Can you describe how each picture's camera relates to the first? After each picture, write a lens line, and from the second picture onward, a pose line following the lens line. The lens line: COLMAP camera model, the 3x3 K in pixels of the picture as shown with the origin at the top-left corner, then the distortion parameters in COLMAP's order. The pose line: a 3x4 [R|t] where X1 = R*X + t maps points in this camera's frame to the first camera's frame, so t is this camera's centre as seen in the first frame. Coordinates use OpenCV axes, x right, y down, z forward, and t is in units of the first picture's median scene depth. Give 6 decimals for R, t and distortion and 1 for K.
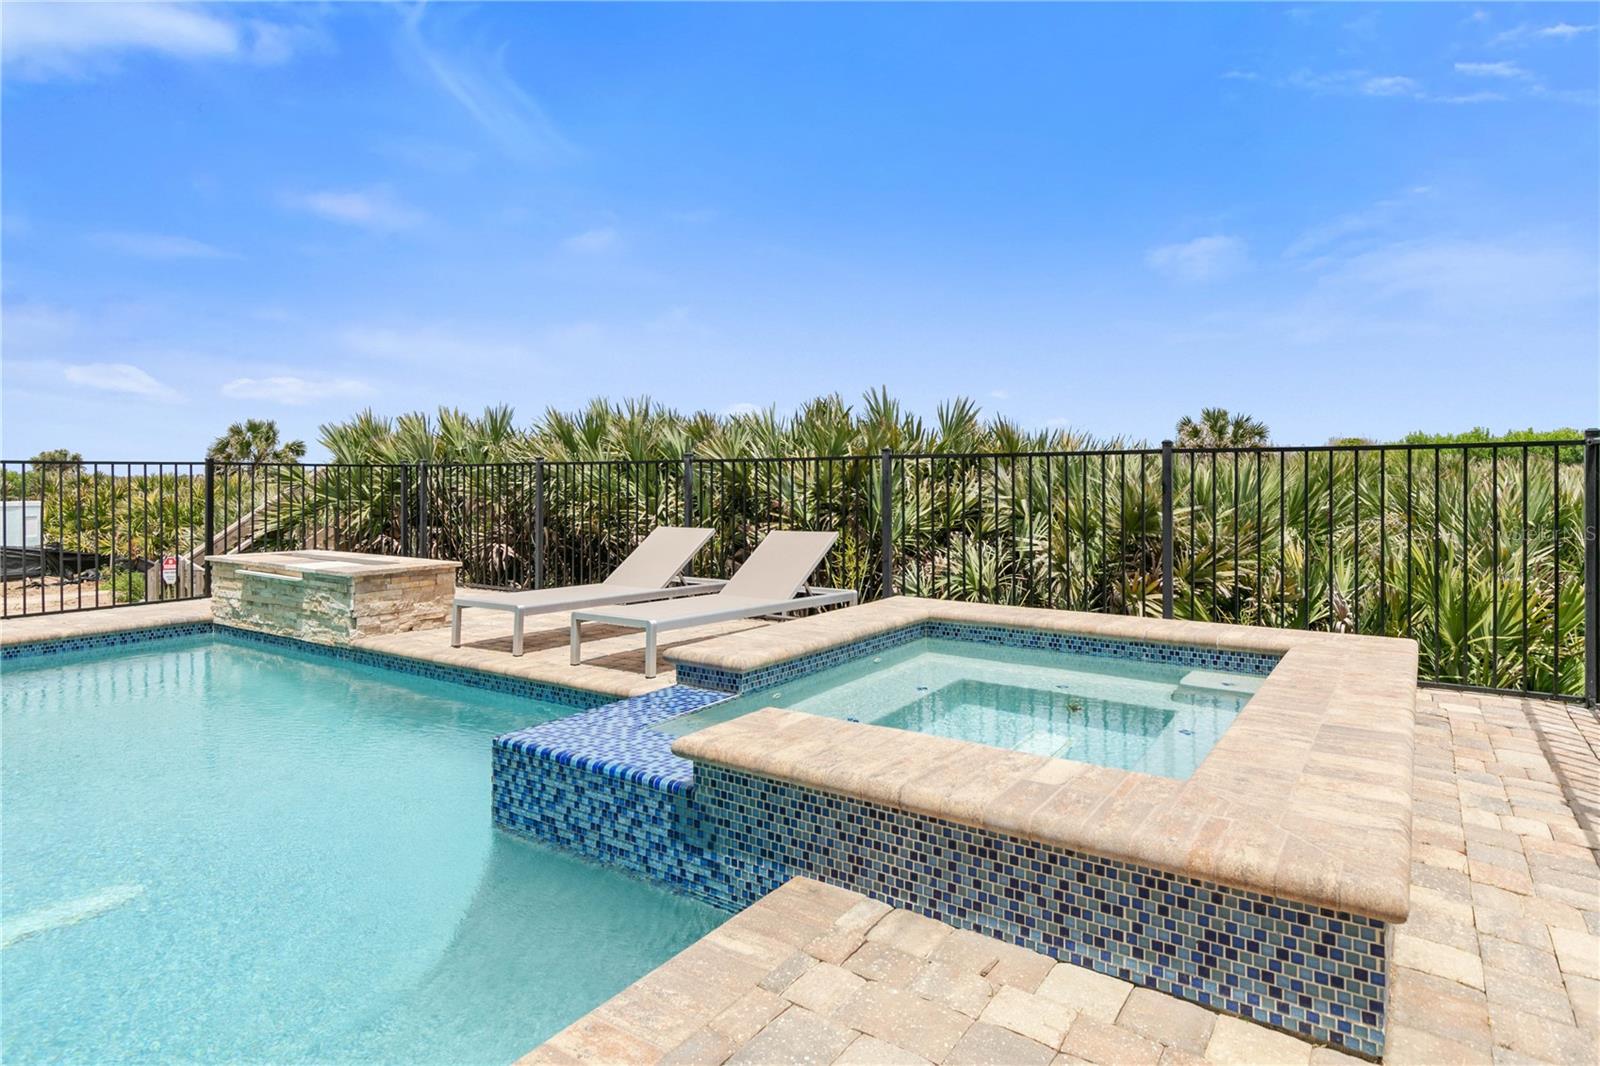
lens RADIAL K [[899.1, 0, 781.2], [0, 899.1, 486.6], [0, 0, 1]] dist [0.002652, 0.007442]
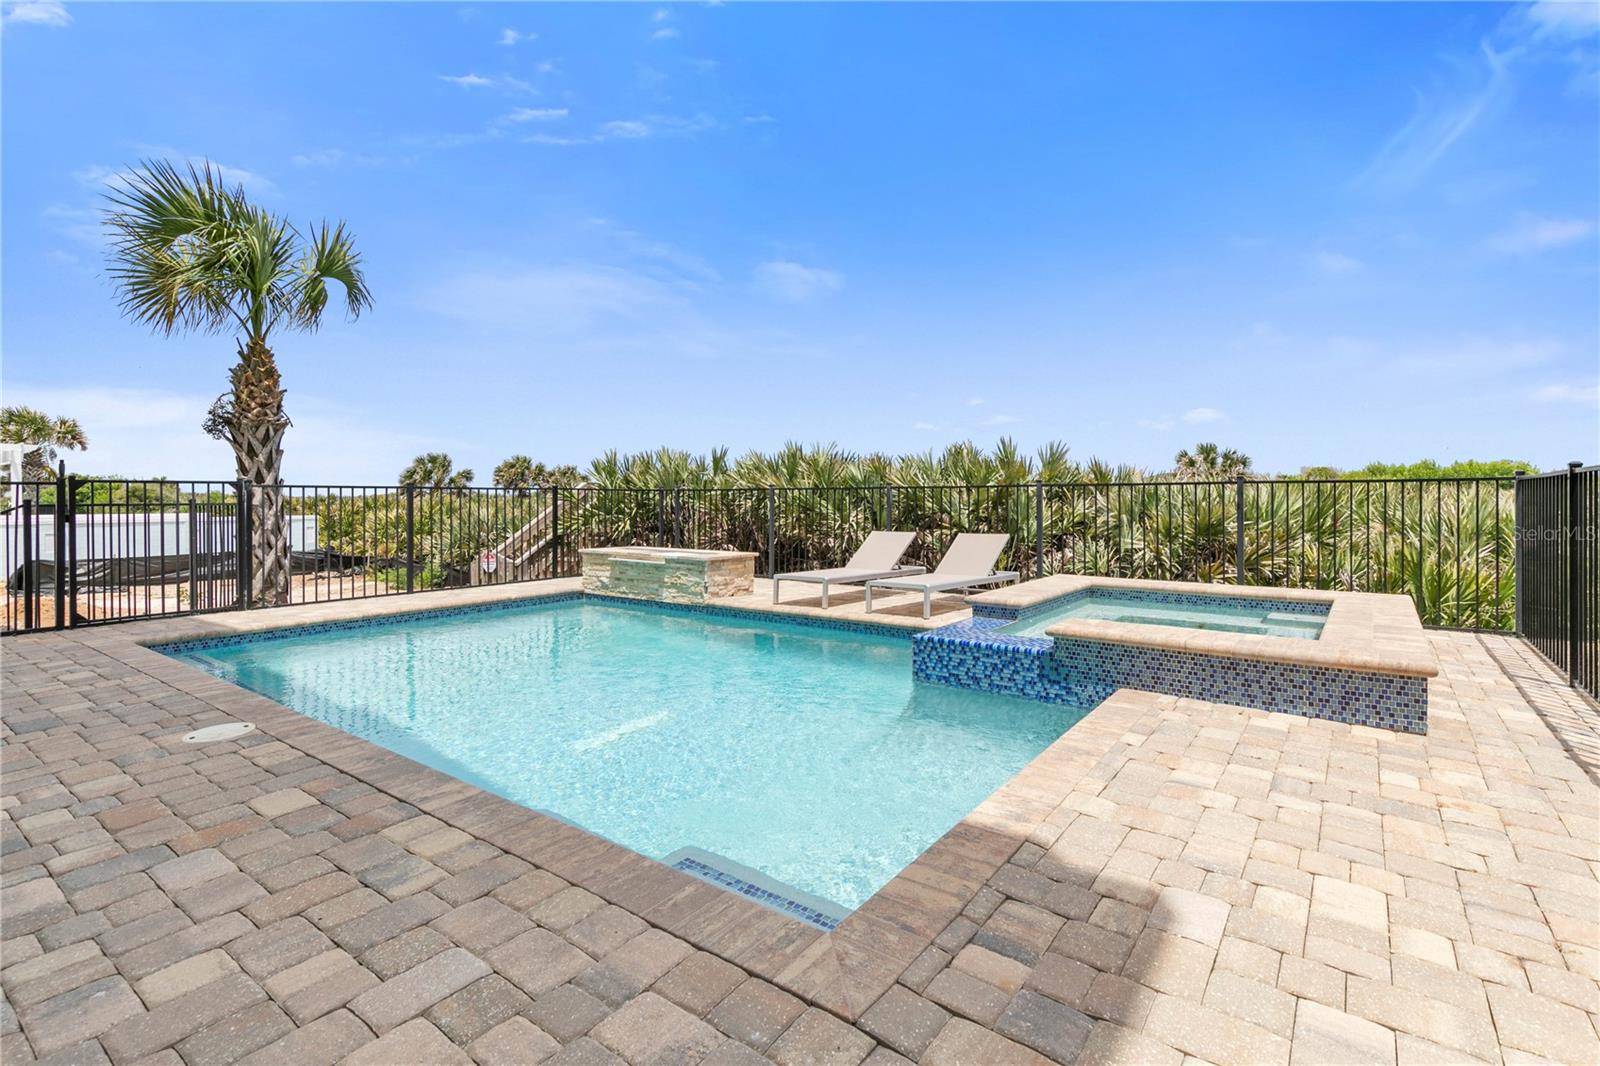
lens RADIAL K [[740.0, 0, 793.1], [0, 740.0, 500.3], [0, 0, 1]] dist [0.010608, 0.000306]
pose [[0.998965, 0.001734, -0.045452, -0.287562], [-0.002088, 0.999968, -0.007757, 0.002982], [0.045437, 0.007844, 0.998936, -0.331810]]
